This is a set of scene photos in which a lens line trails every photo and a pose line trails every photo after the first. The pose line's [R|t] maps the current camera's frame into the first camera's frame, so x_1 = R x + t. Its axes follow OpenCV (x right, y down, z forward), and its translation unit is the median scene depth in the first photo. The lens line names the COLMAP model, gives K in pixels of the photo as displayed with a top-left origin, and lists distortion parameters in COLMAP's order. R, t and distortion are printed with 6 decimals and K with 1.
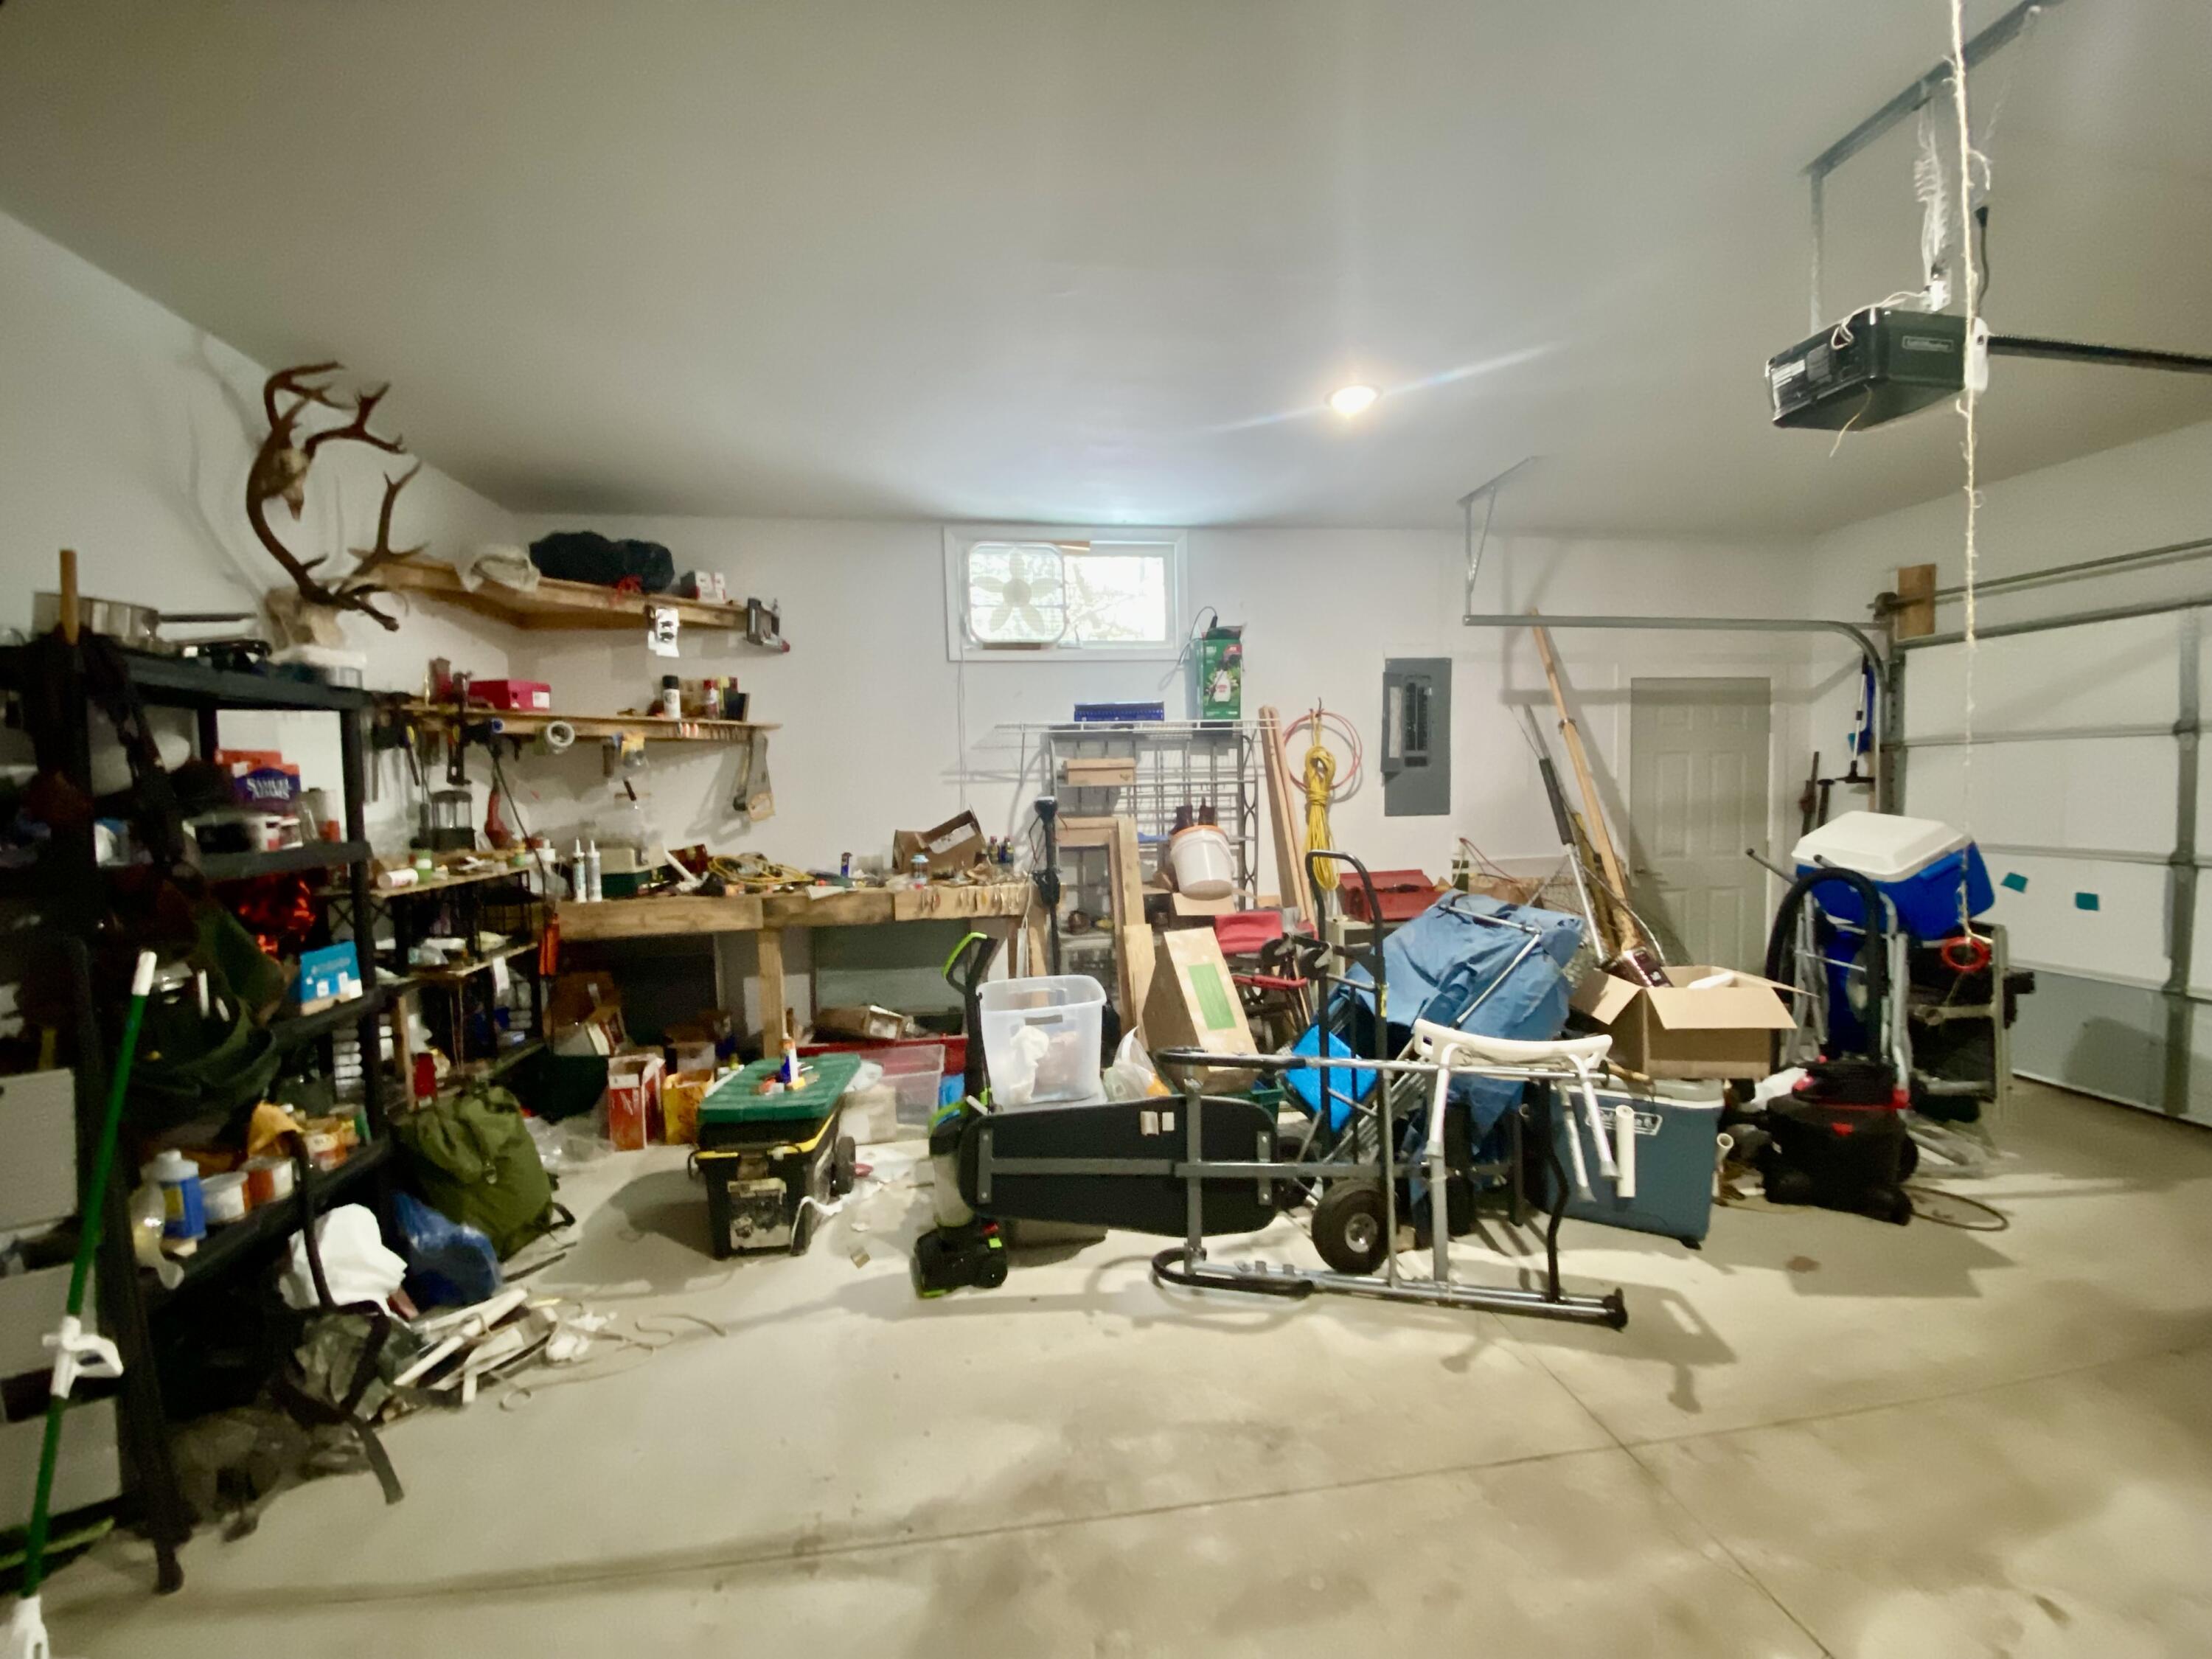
lens RADIAL K [[889.8, 0, 1096.0], [0, 889.8, 826.7], [0, 0, 1]] dist [0.036984, -0.028481]
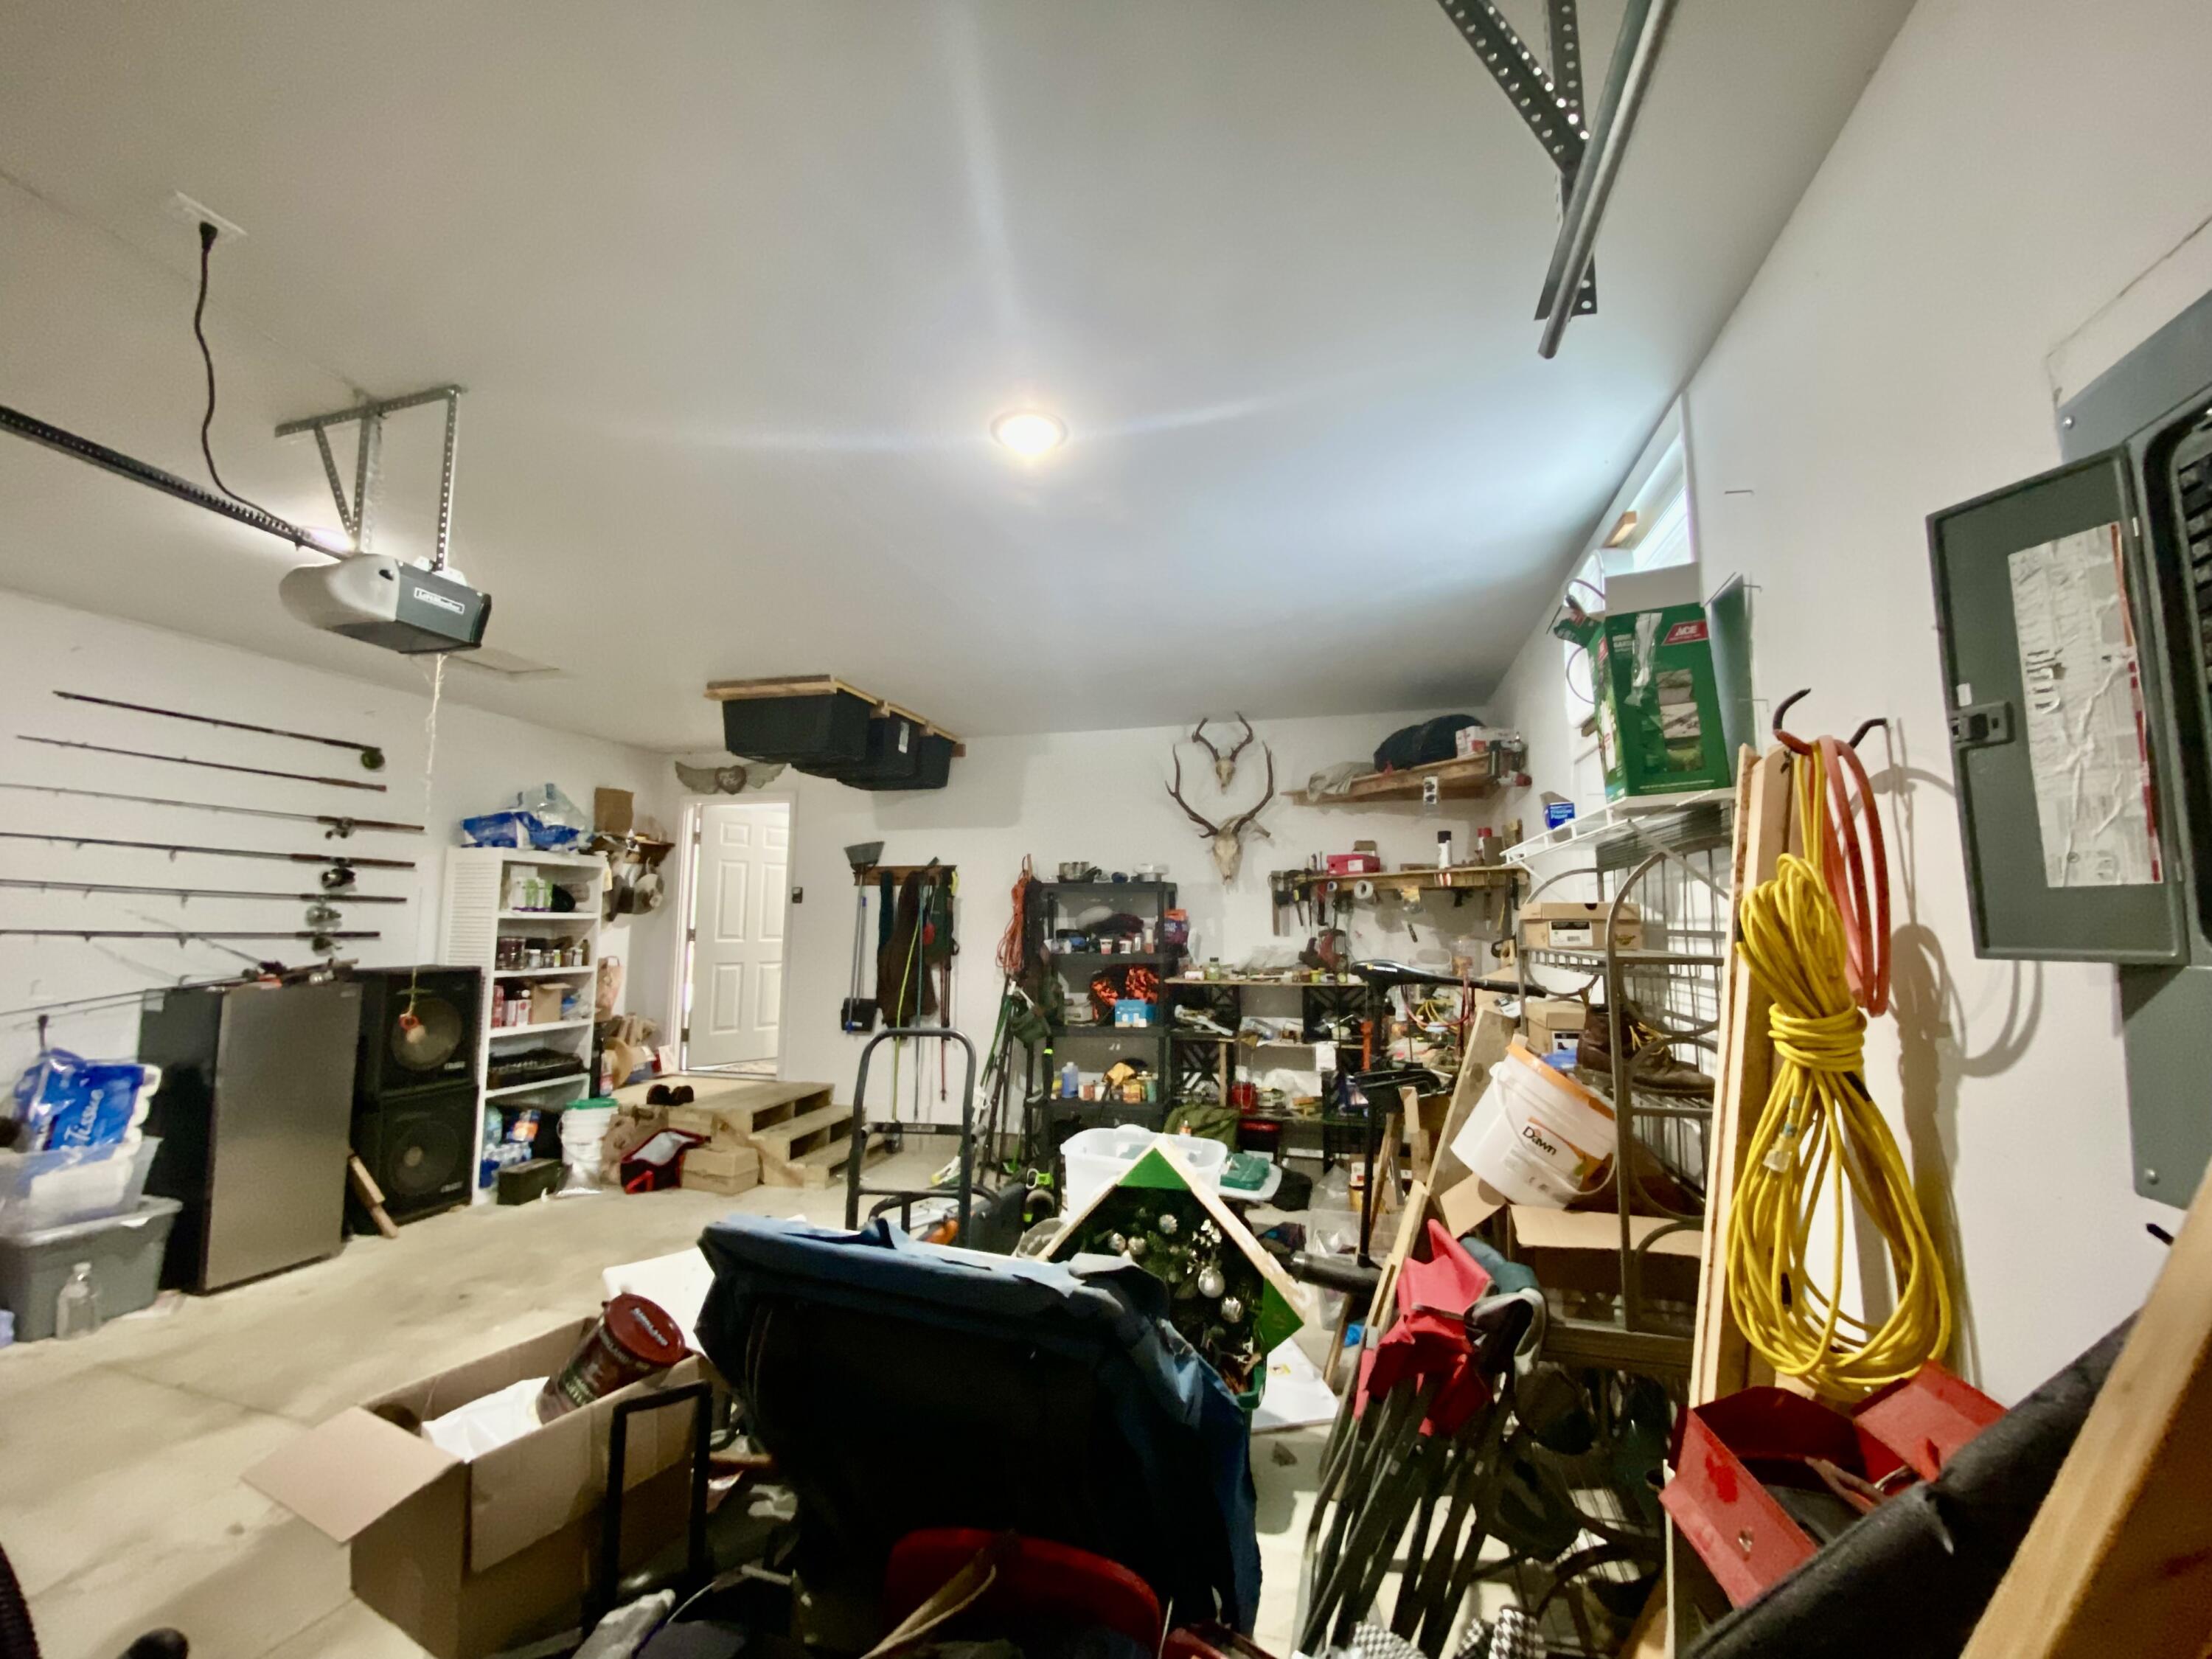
lens RADIAL K [[889.8, 0, 1096.0], [0, 889.8, 826.7], [0, 0, 1]] dist [0.036984, -0.028481]
pose [[-0.410930, -0.078931, -0.908243, 0.784179], [-0.036444, 0.996871, -0.070144, -0.088059], [0.910938, 0.004276, -0.412521, 1.167499]]
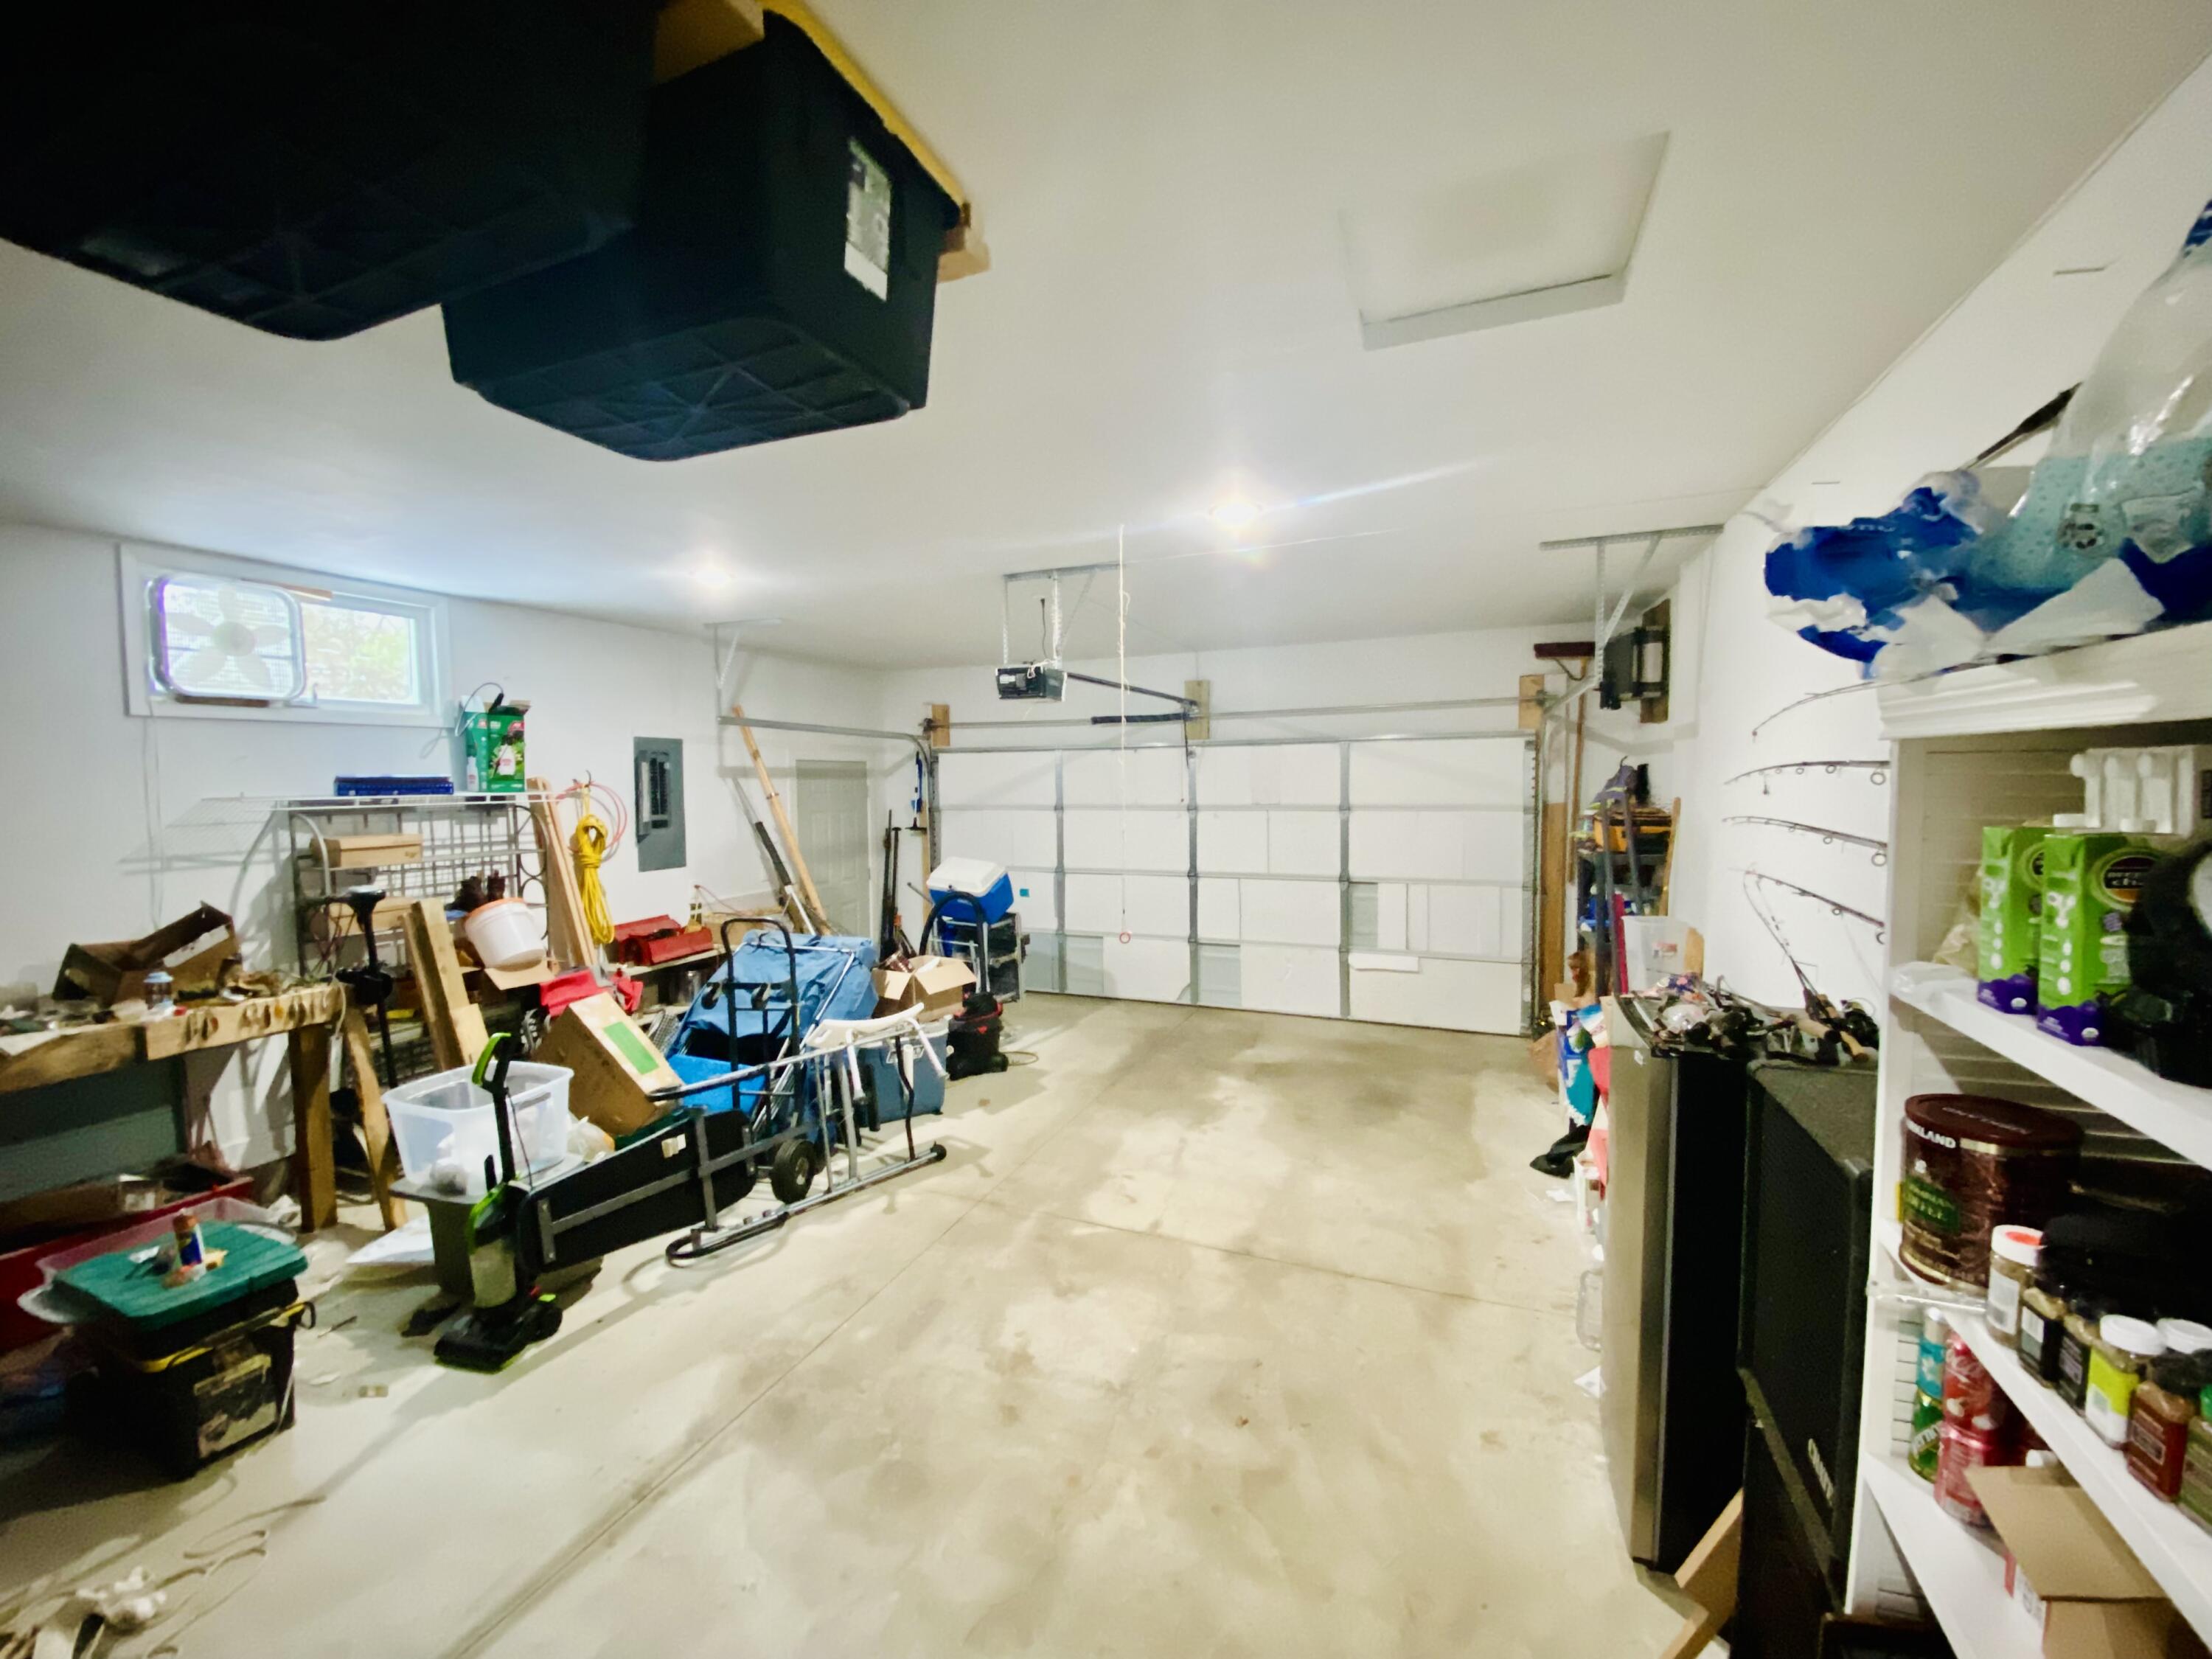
lens RADIAL K [[867.7, 0, 1107.3], [0, 867.7, 841.9], [0, 0, 1]] dist [-0.033493, 0.000075]
pose [[0.494843, -0.045394, 0.867796, -0.453335], [0.042861, 0.998694, 0.027801, -0.074314], [-0.867925, 0.023438, 0.496142, -0.106521]]
